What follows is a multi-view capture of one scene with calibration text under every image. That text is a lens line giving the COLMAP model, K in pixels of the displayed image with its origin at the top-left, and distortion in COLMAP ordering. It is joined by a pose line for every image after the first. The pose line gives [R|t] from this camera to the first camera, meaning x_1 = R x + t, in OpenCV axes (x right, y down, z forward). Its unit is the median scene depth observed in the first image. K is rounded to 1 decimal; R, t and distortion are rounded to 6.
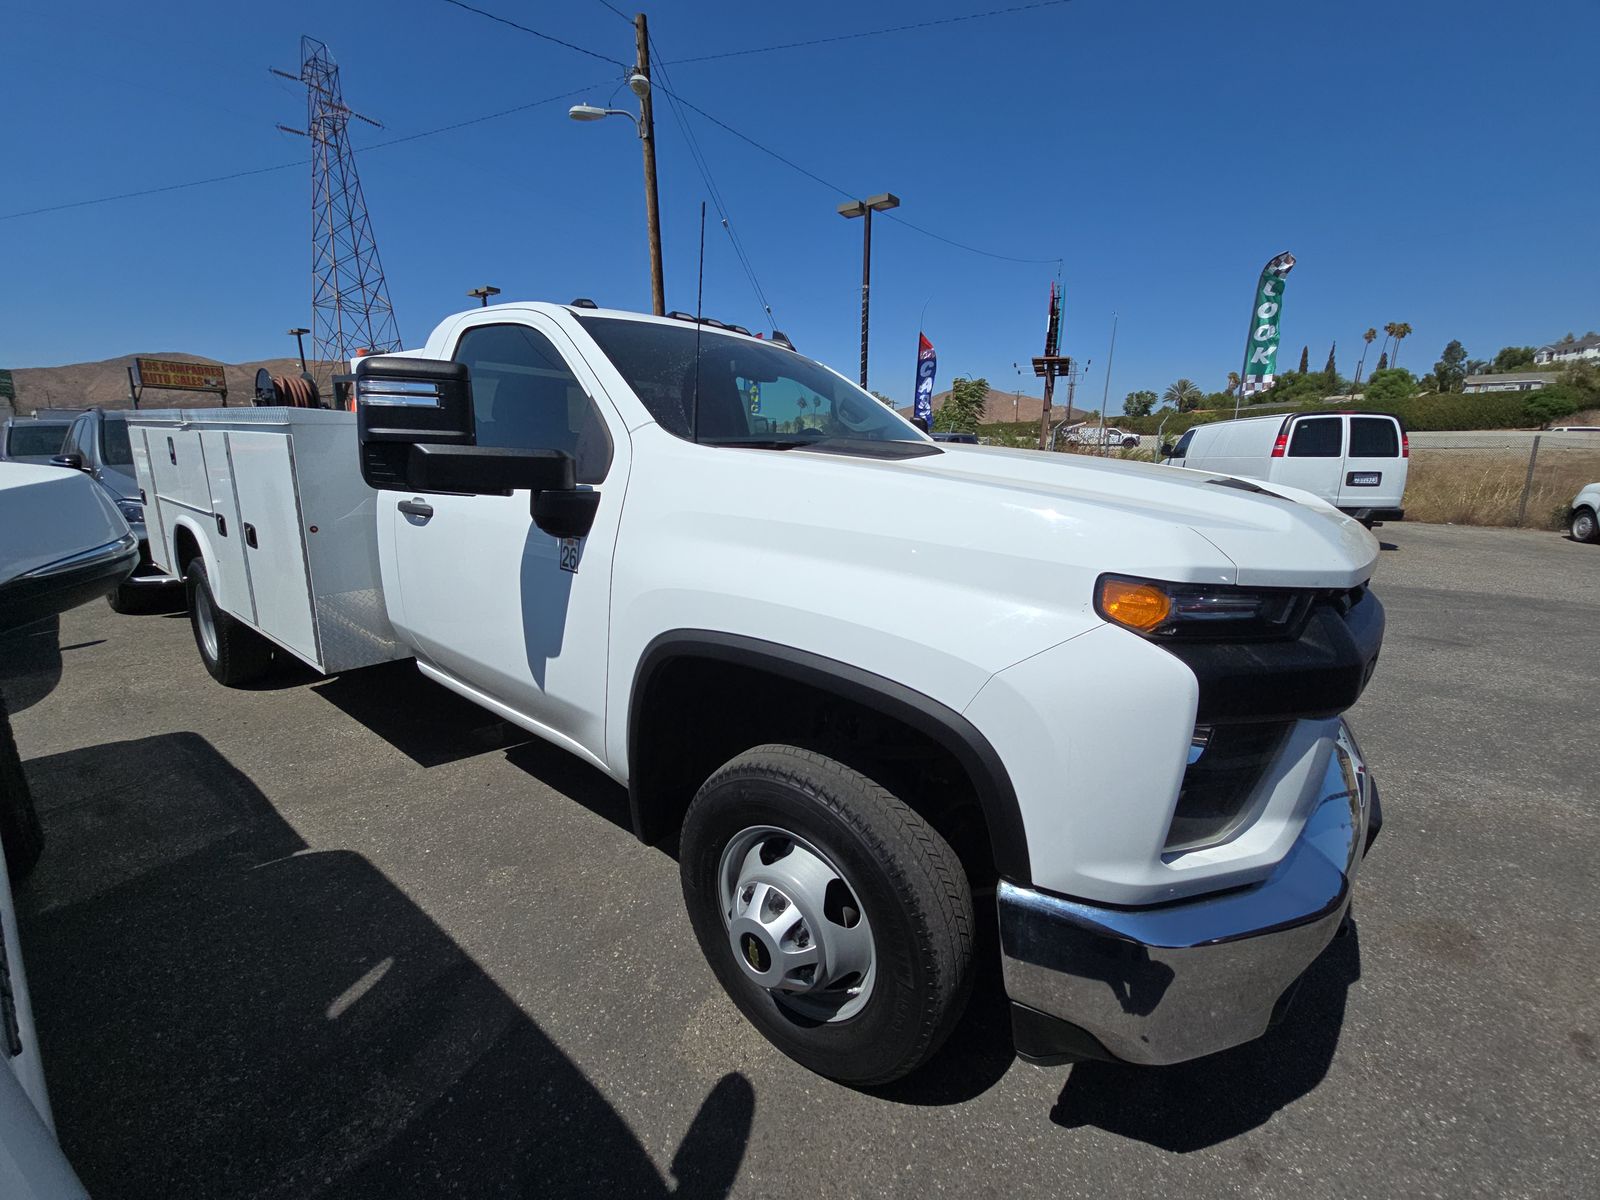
lens RADIAL K [[645.8, 0, 806.9], [0, 645.8, 600.5], [0, 0, 1]] dist [0.001940, -0.006655]
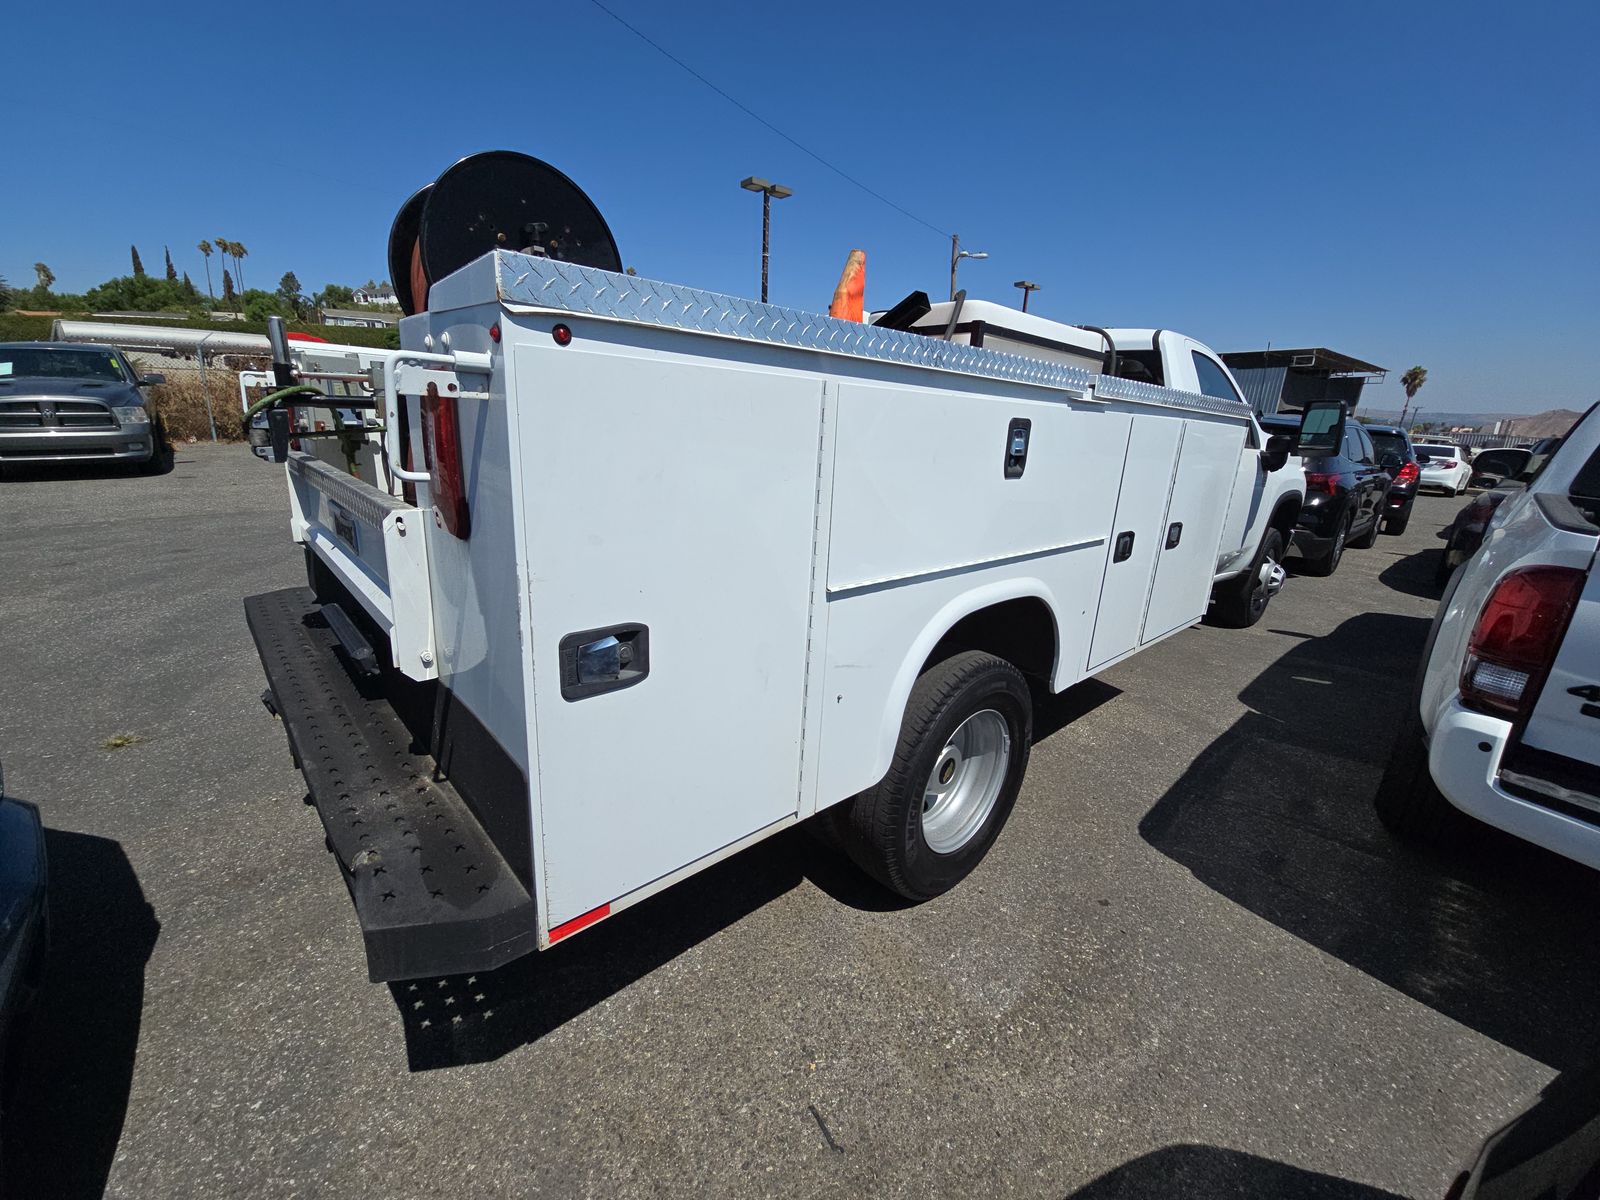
lens RADIAL K [[659.2, 0, 800.0], [0, 659.2, 600.0], [0, 0, 1]] dist [0.000981, 0.000008]
pose [[0.180444, -0.284657, 0.941494, -2.294602], [0.187714, 0.949579, 0.251125, -0.423450], [-0.965507, 0.131417, 0.224780, 1.613676]]
